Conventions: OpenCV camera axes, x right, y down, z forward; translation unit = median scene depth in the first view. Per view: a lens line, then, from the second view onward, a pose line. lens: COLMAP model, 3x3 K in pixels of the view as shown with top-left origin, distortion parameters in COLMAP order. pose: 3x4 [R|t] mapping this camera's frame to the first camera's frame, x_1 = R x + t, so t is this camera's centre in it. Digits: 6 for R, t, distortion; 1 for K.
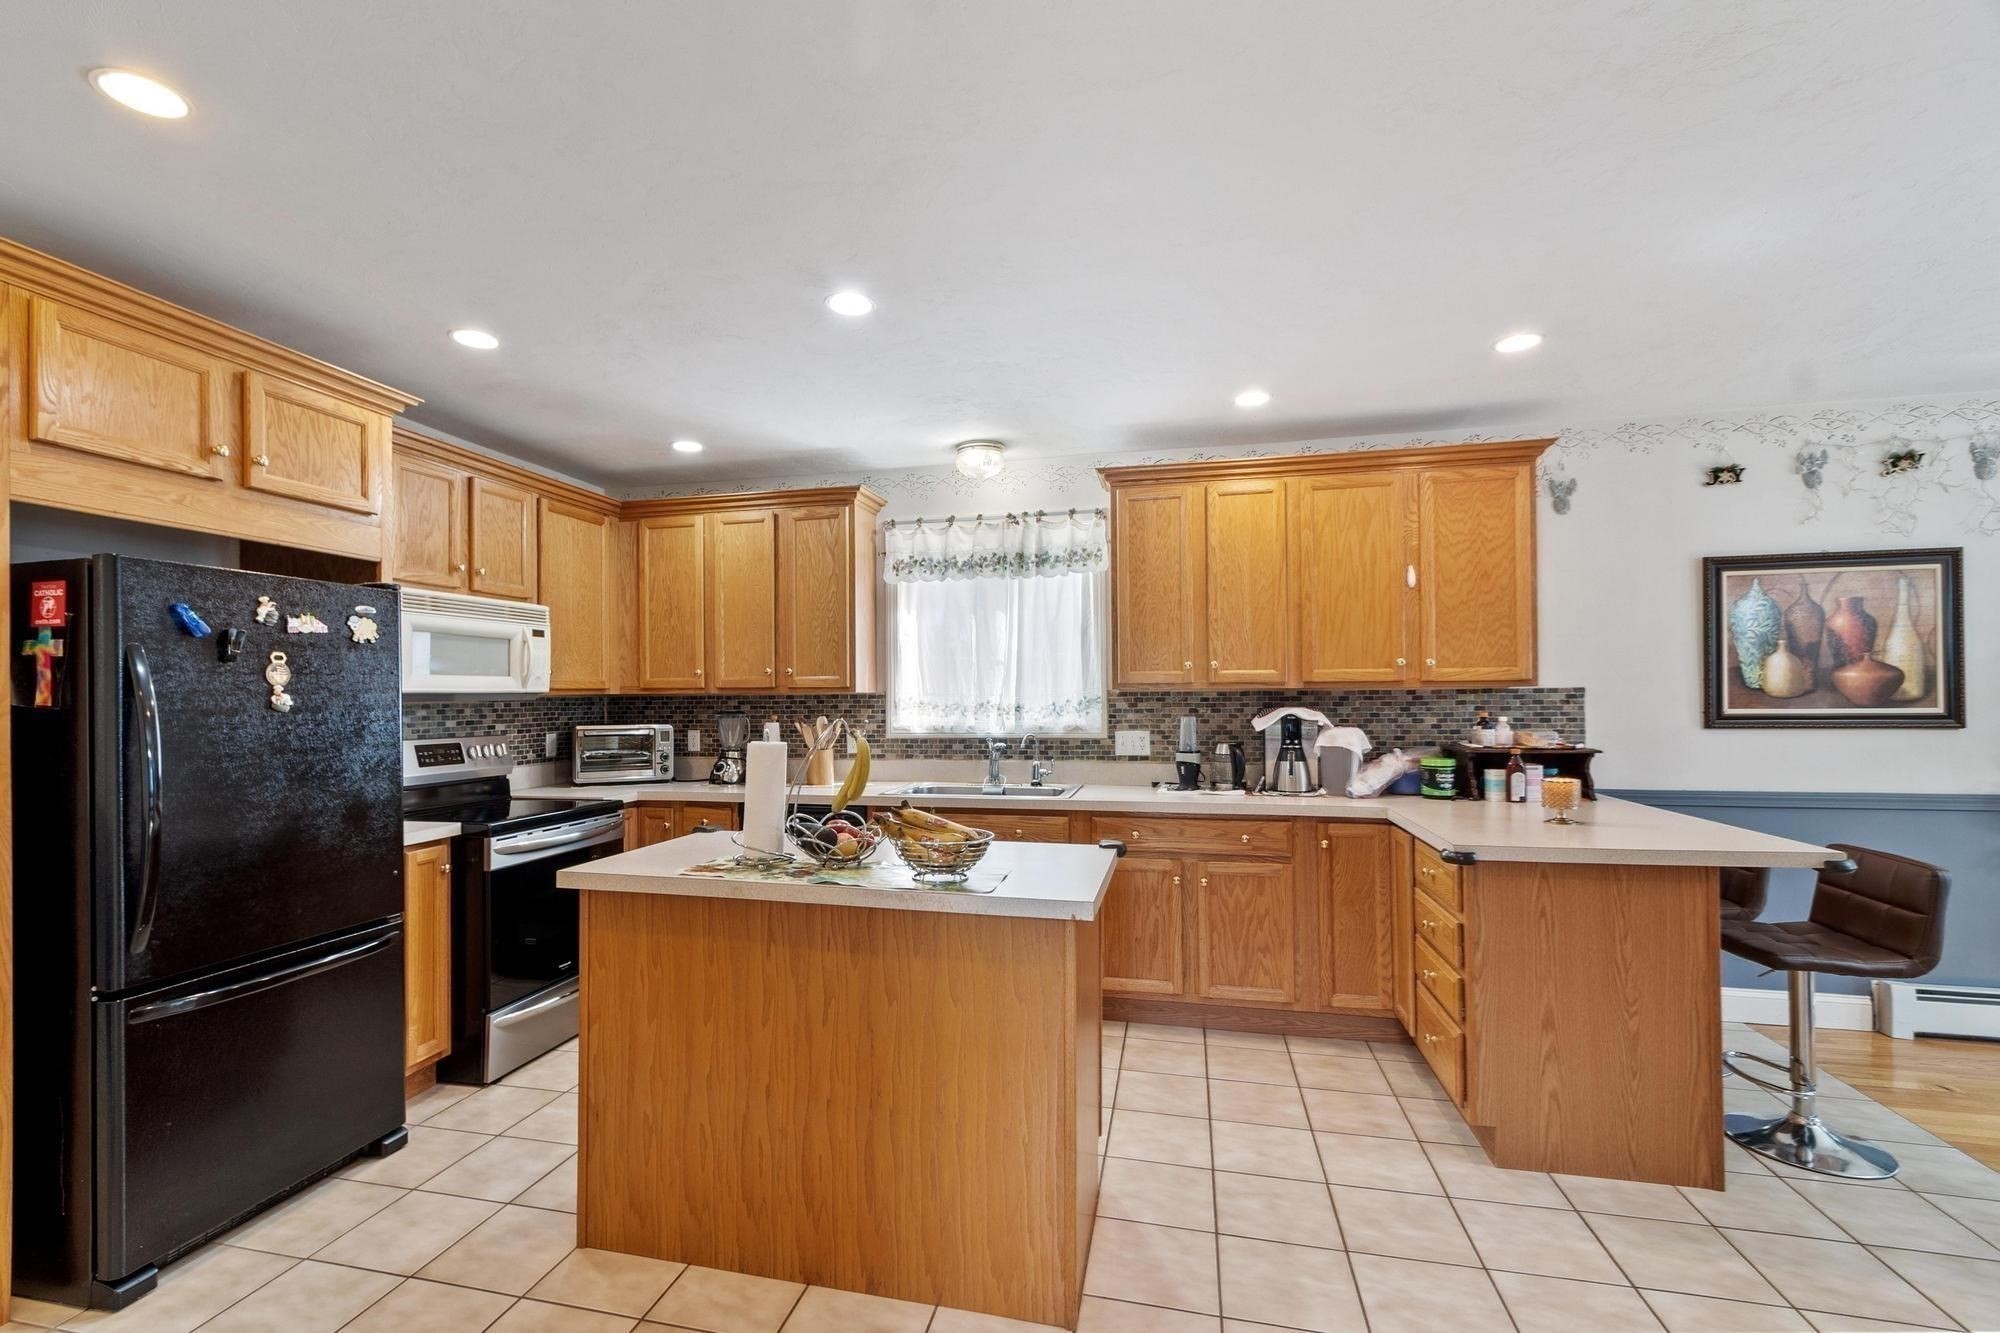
lens RADIAL K [[884.2, 0, 955.3], [0, 884.2, 684.5], [0, 0, 1]] dist [0.002096, -0.000393]
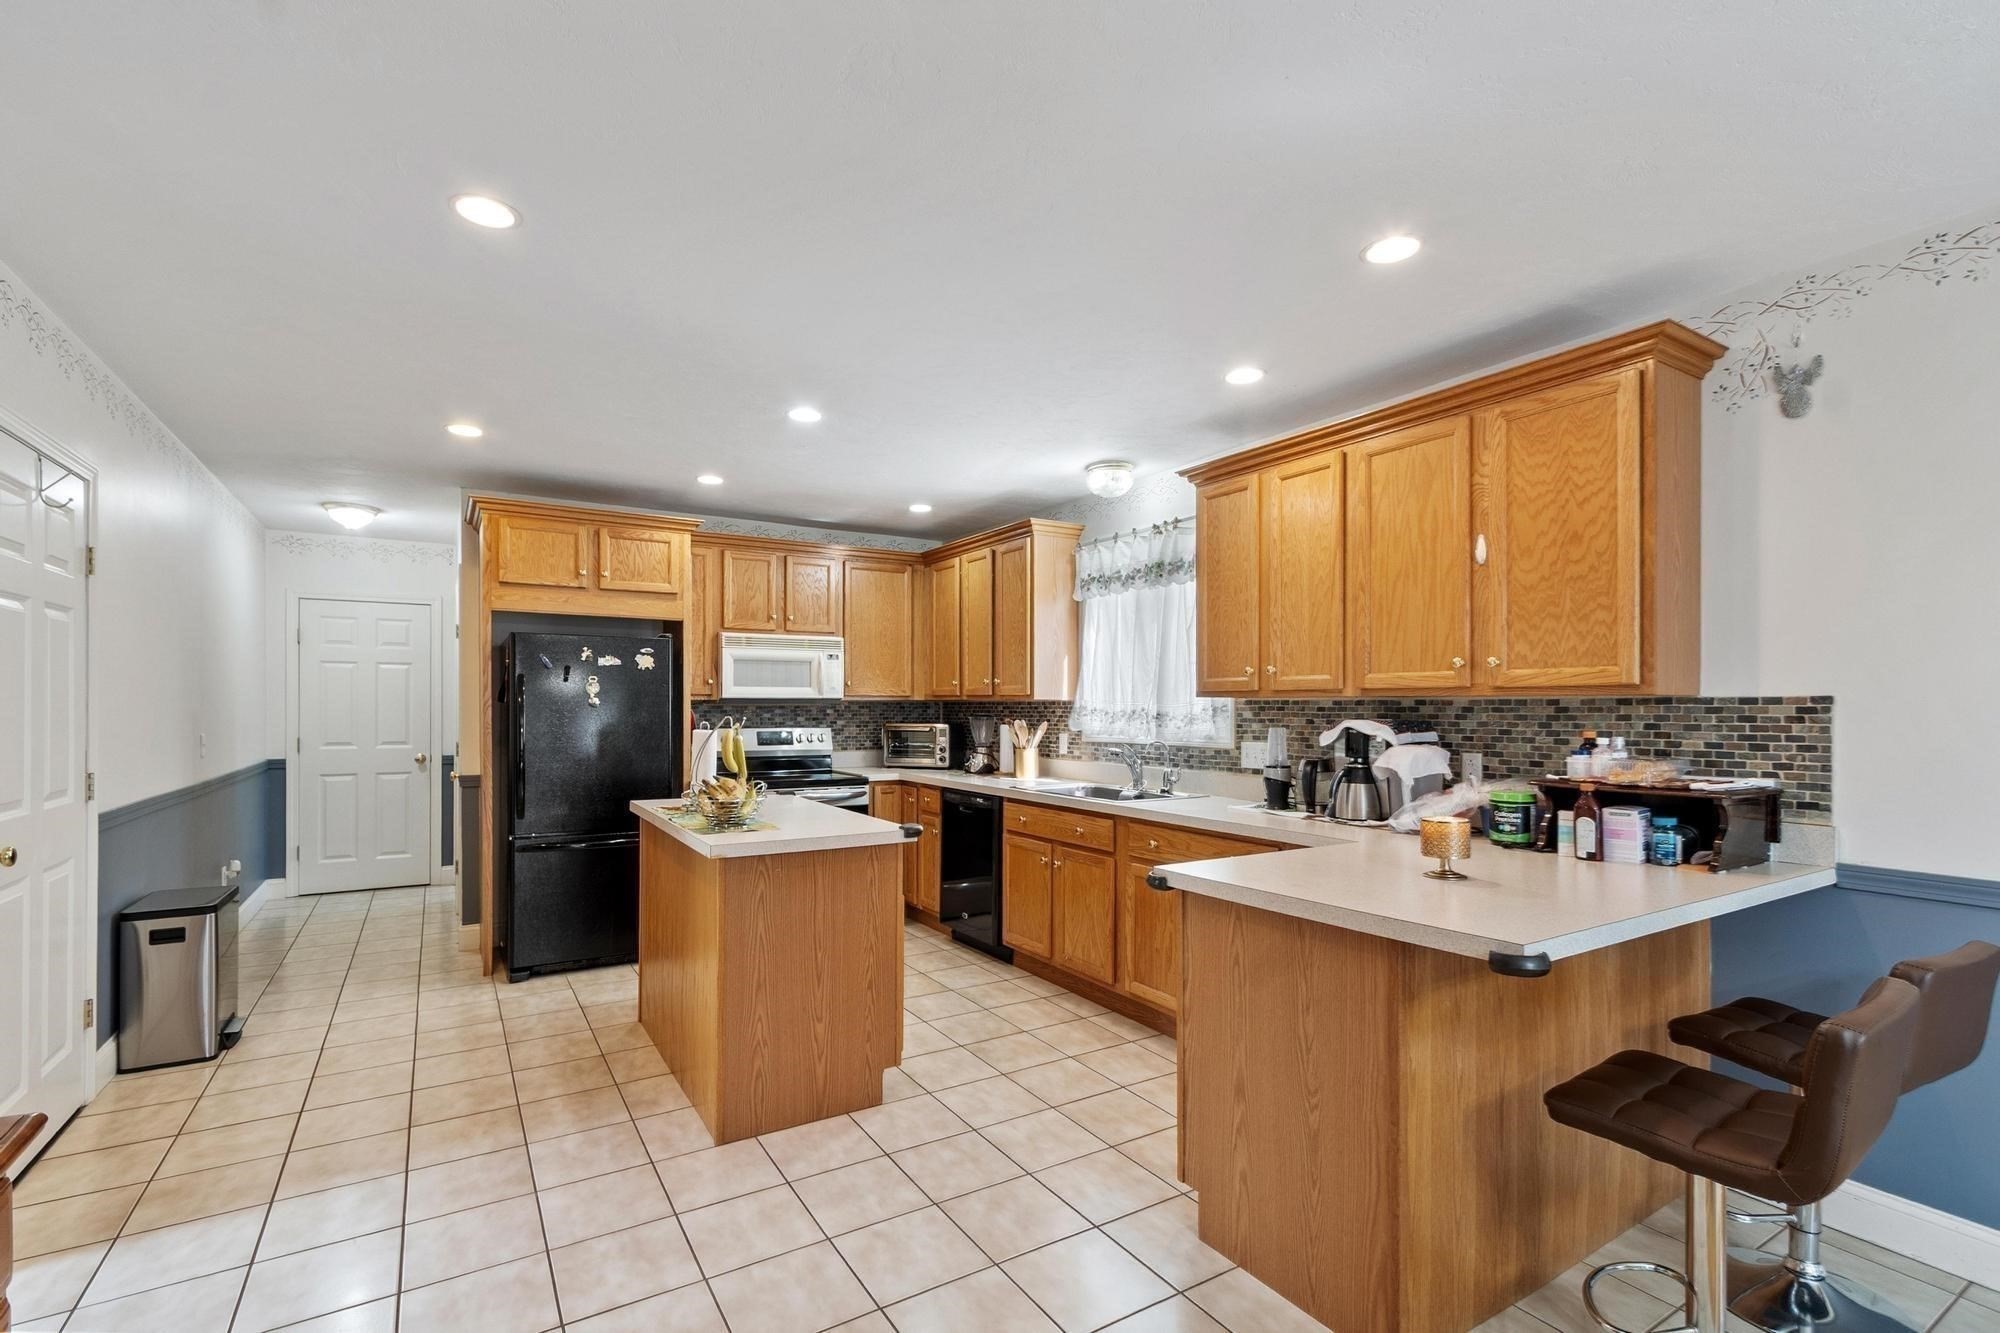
lens RADIAL K [[884.2, 0, 984.8], [0, 884.2, 707.0], [0, 0, 1]] dist [0.002096, -0.000393]
pose [[0.709081, 0.010339, -0.705051, 0.755487], [0.001446, 0.999869, 0.016116, 0.000211], [0.705125, -0.012447, 0.708973, 0.159832]]
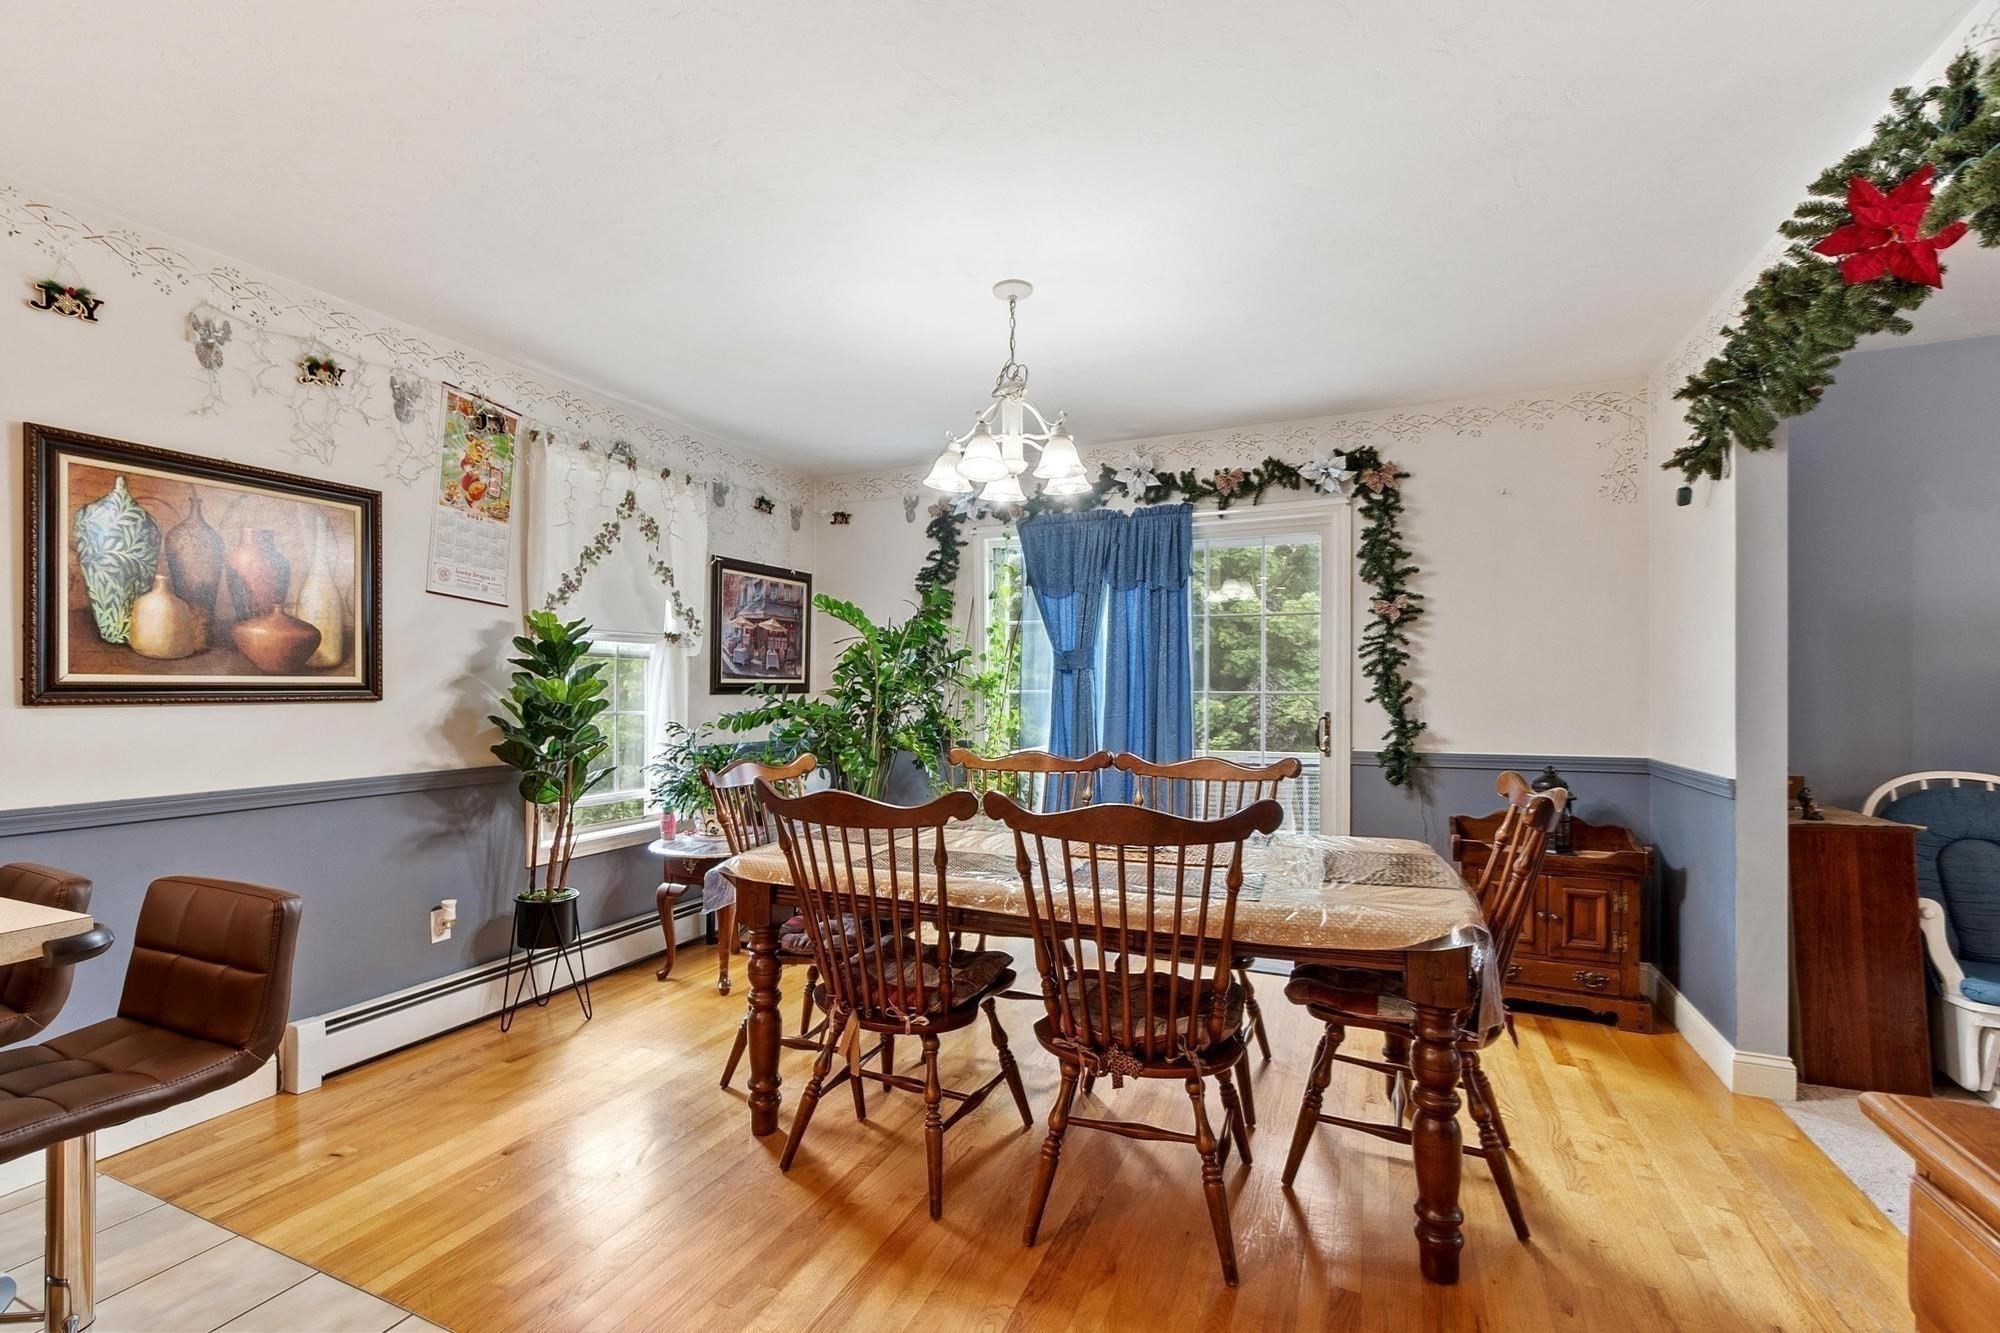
lens RADIAL K [[884.2, 0, 998.8], [0, 884.2, 693.5], [0, 0, 1]] dist [0.002096, -0.000393]
pose [[0.166070, 0.003251, 0.986109, 0.364201], [-0.012609, 0.999920, -0.001173, 0.033887], [-0.986033, -0.012239, 0.166098, 0.245290]]
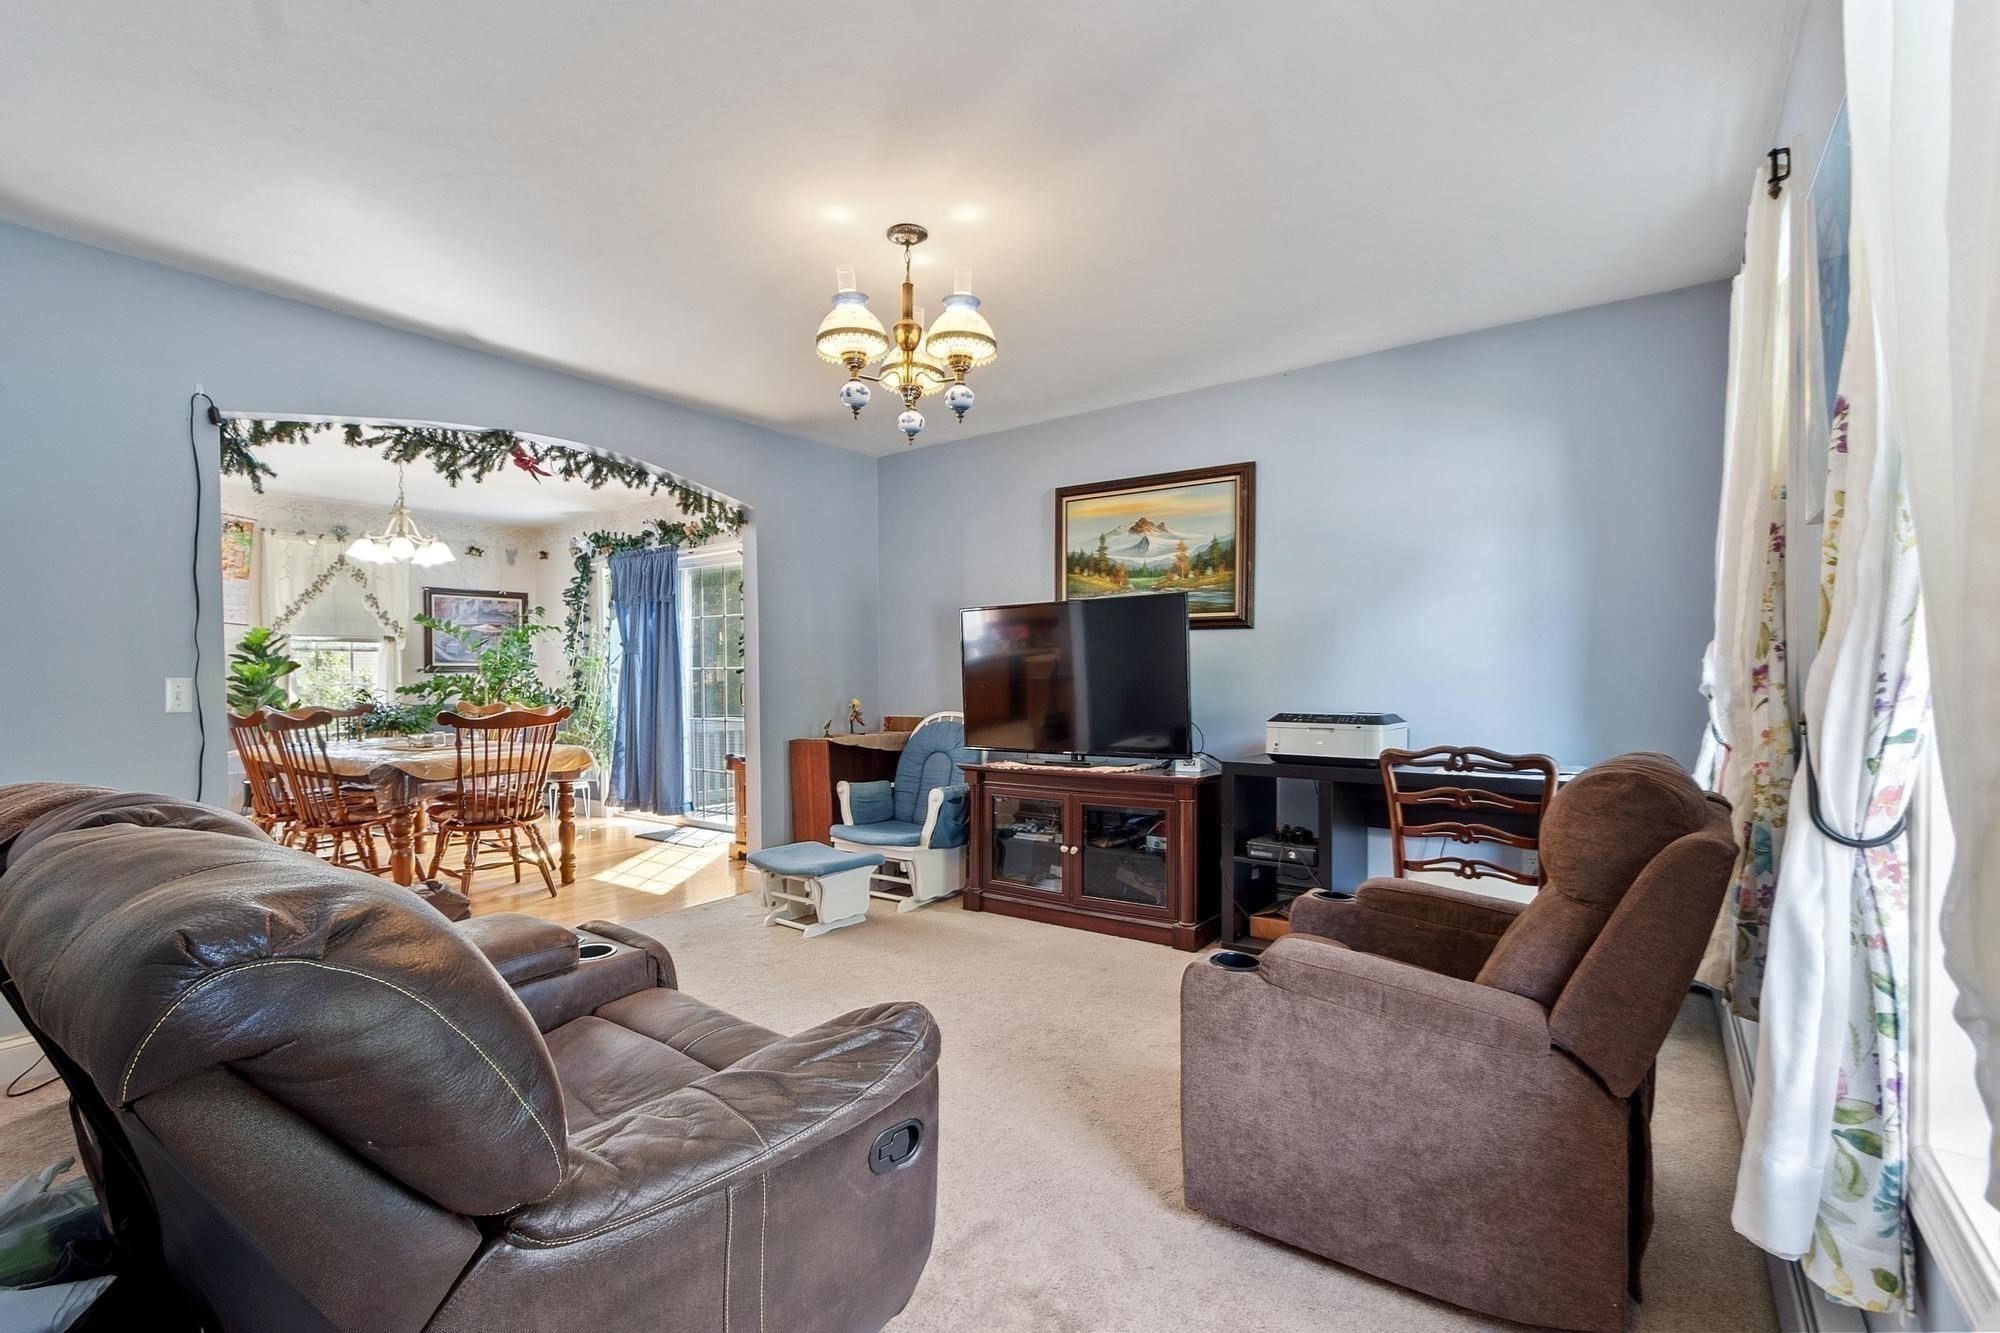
lens RADIAL K [[884.2, 0, 988.0], [0, 884.2, 701.1], [0, 0, 1]] dist [0.002096, -0.000393]
pose [[0.380667, -0.025132, 0.924371, 0.133668], [-0.004407, 0.999570, 0.028991, 0.040522], [-0.924702, -0.015109, 0.380392, -1.120741]]
